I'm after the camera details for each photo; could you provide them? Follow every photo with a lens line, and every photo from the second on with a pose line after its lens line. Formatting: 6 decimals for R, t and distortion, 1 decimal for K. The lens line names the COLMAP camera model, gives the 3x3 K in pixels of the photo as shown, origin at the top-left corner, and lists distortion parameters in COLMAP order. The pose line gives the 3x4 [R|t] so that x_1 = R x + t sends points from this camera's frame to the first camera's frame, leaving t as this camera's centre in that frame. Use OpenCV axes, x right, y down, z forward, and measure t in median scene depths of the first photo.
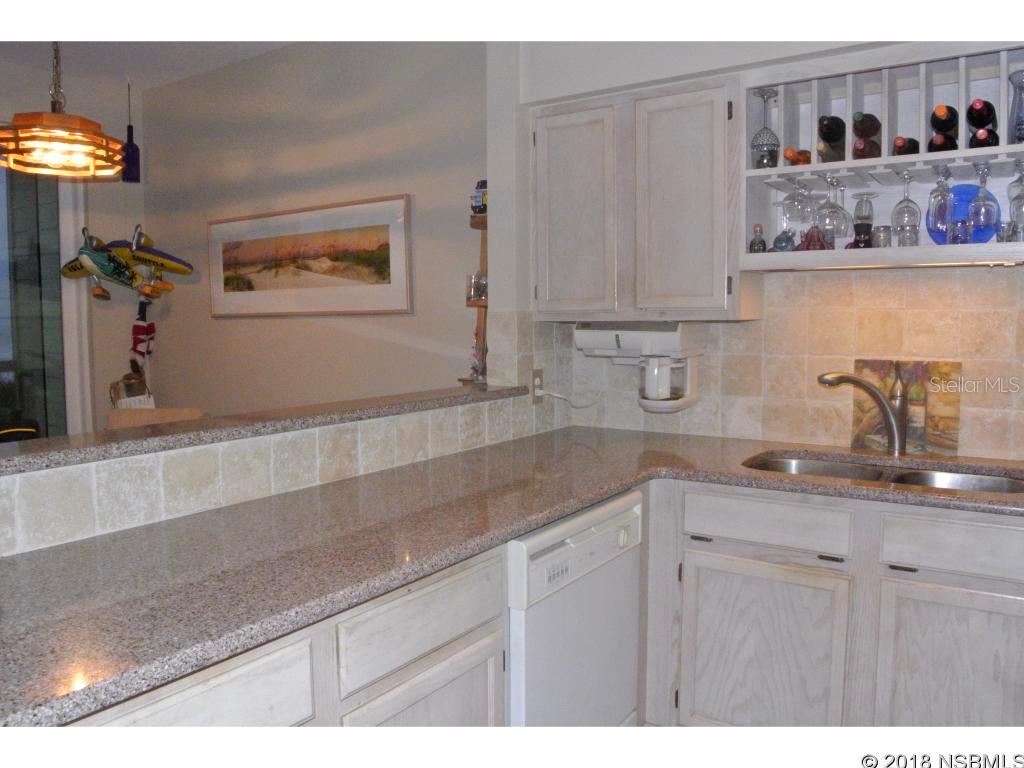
lens RADIAL K [[798.1, 0, 501.1], [0, 798.1, 379.2], [0, 0, 1]] dist [-0.090438, 0.037431]
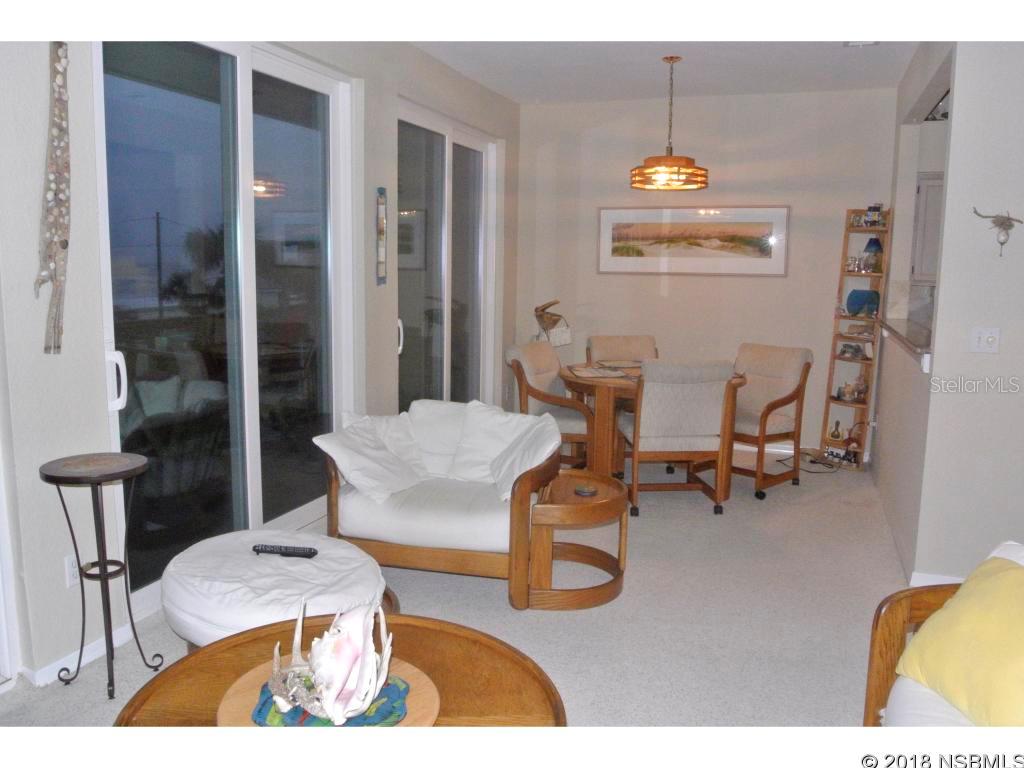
lens RADIAL K [[798.1, 0, 501.1], [0, 798.1, 379.2], [0, 0, 1]] dist [-0.090438, 0.037431]
pose [[0.973523, -0.017045, 0.227953, -1.460789], [0.001394, 0.997640, 0.068644, 0.024565], [-0.228585, -0.066509, 0.971249, -0.660452]]
